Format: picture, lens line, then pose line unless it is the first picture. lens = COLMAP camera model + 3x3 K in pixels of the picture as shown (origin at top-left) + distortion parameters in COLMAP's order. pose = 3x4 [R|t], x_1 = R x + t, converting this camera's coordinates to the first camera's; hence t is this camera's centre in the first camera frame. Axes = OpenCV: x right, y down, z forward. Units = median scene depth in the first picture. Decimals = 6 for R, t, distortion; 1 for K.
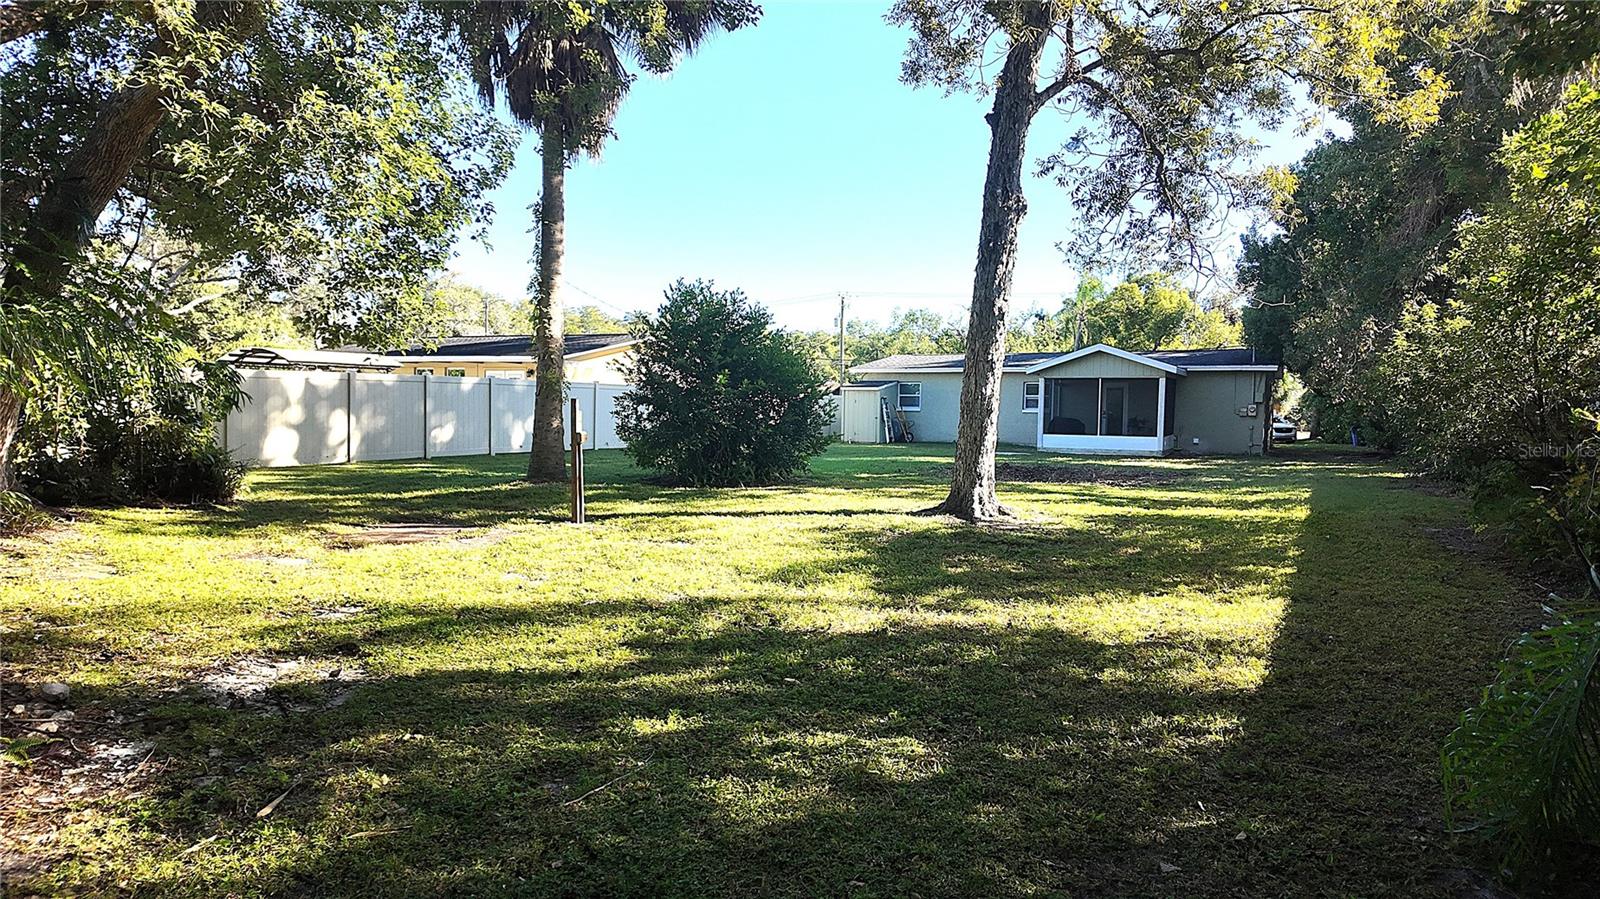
lens RADIAL K [[942.0, 0, 806.9], [0, 942.0, 456.9], [0, 0, 1]] dist [0.111719, -0.118192]
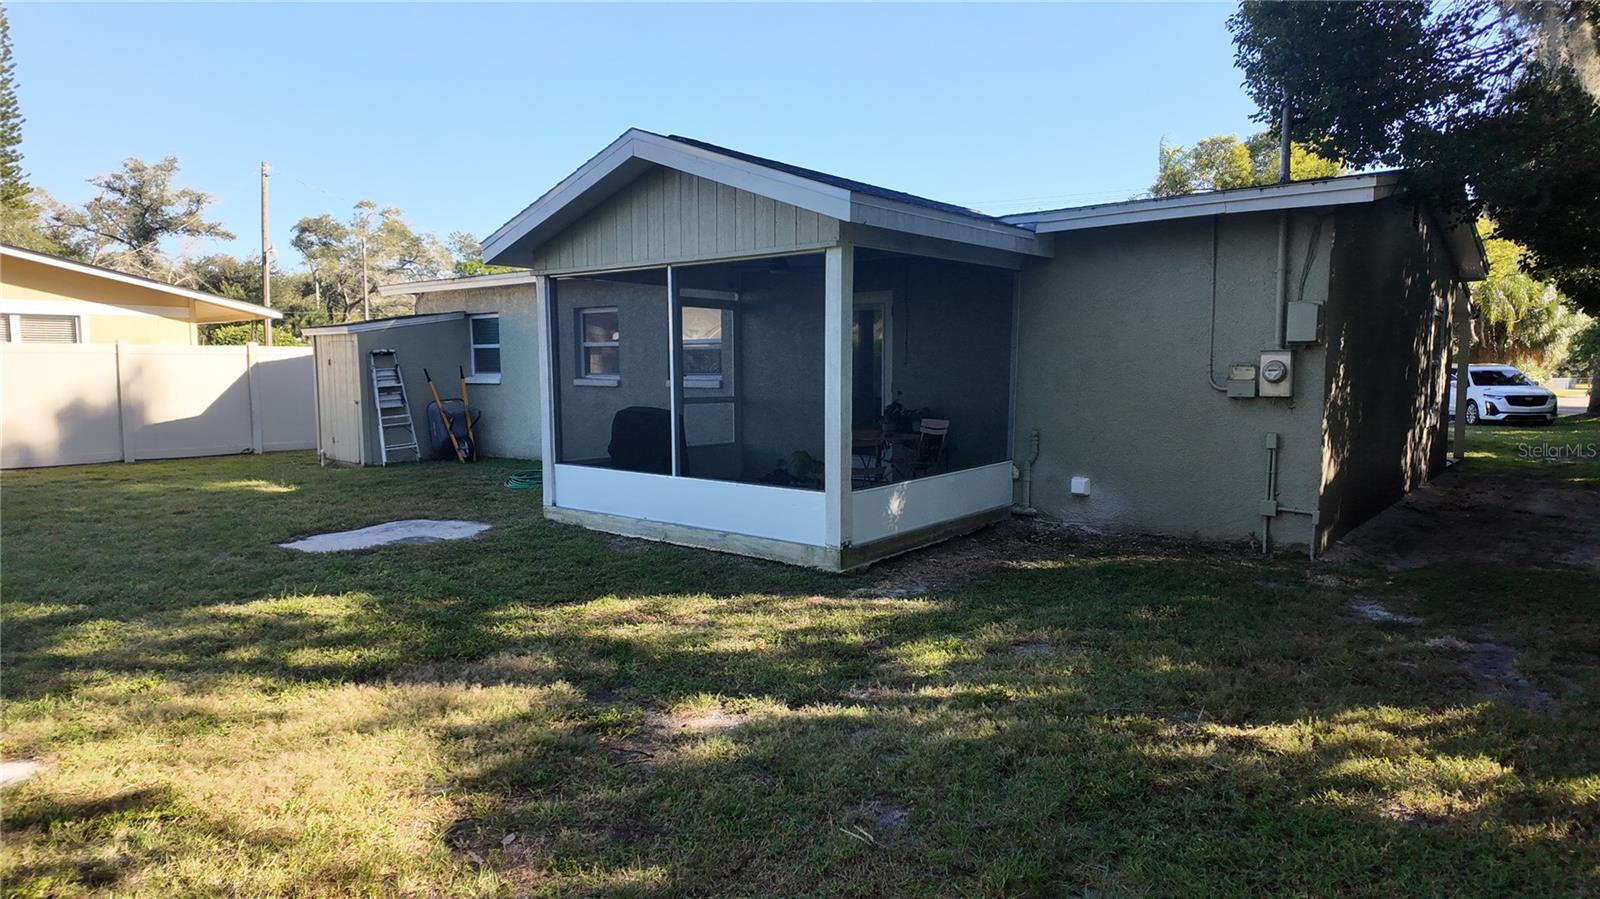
lens RADIAL K [[942.0, 0, 806.9], [0, 942.0, 456.9], [0, 0, 1]] dist [0.111719, -0.118192]
pose [[0.978054, 0.001785, -0.208344, 0.380296], [0.007215, 0.999073, 0.042431, -0.037235], [0.208227, -0.043003, 0.977135, 0.695124]]
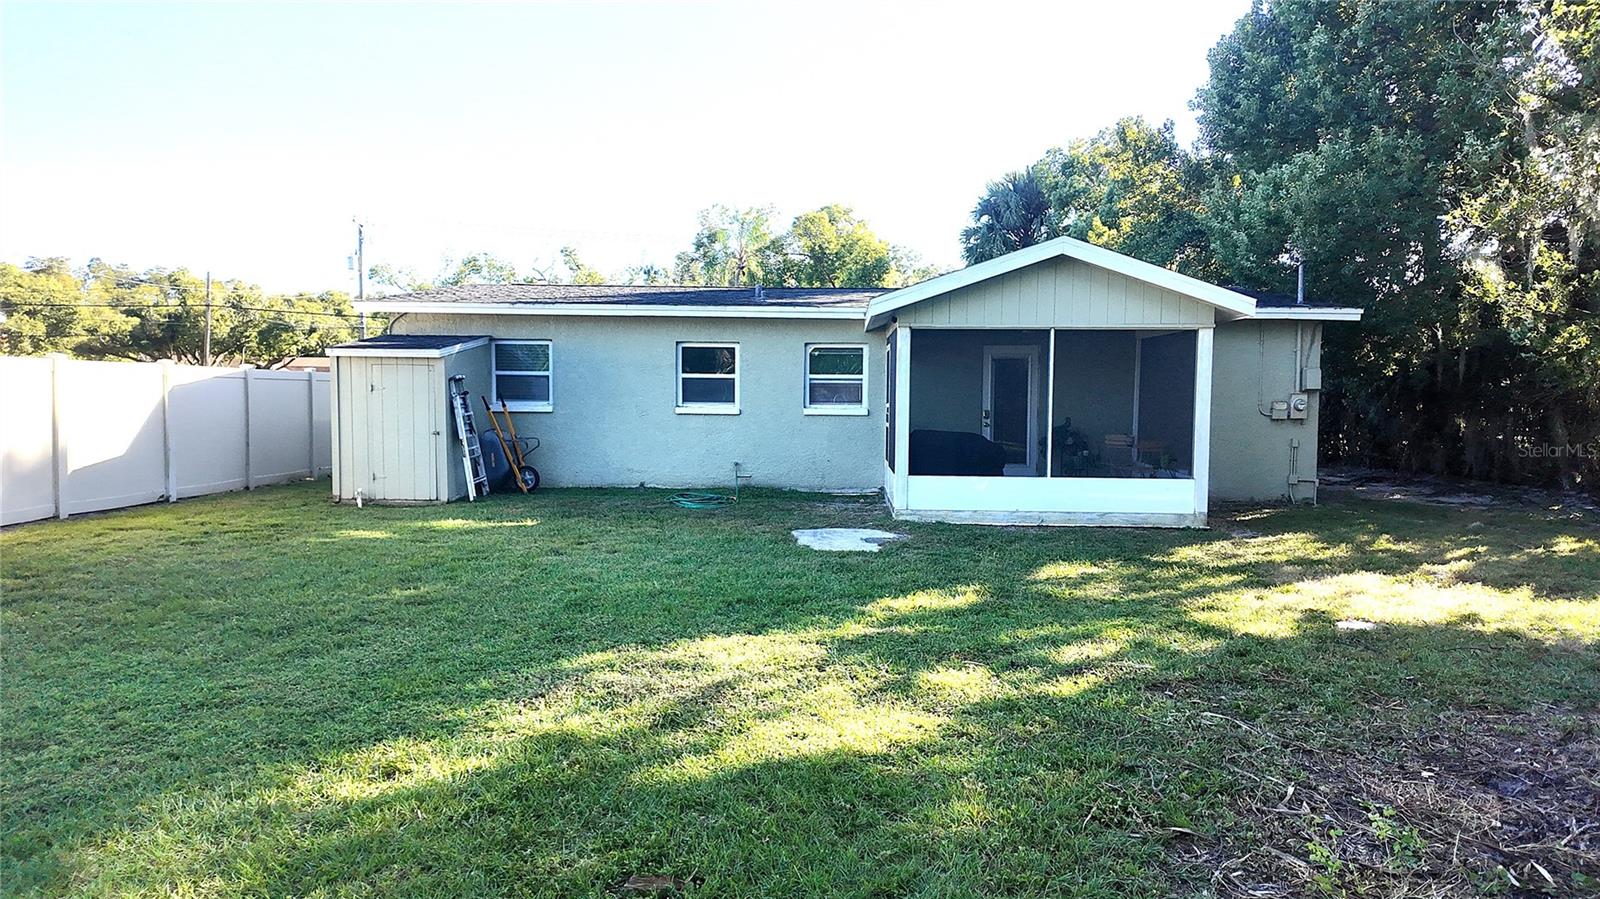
lens RADIAL K [[942.0, 0, 806.9], [0, 942.0, 456.9], [0, 0, 1]] dist [0.111719, -0.118192]
pose [[0.897194, -0.034860, 0.440260, 0.042980], [0.026816, 0.999341, 0.024480, -0.040538], [-0.440823, -0.010157, 0.897537, 0.654535]]
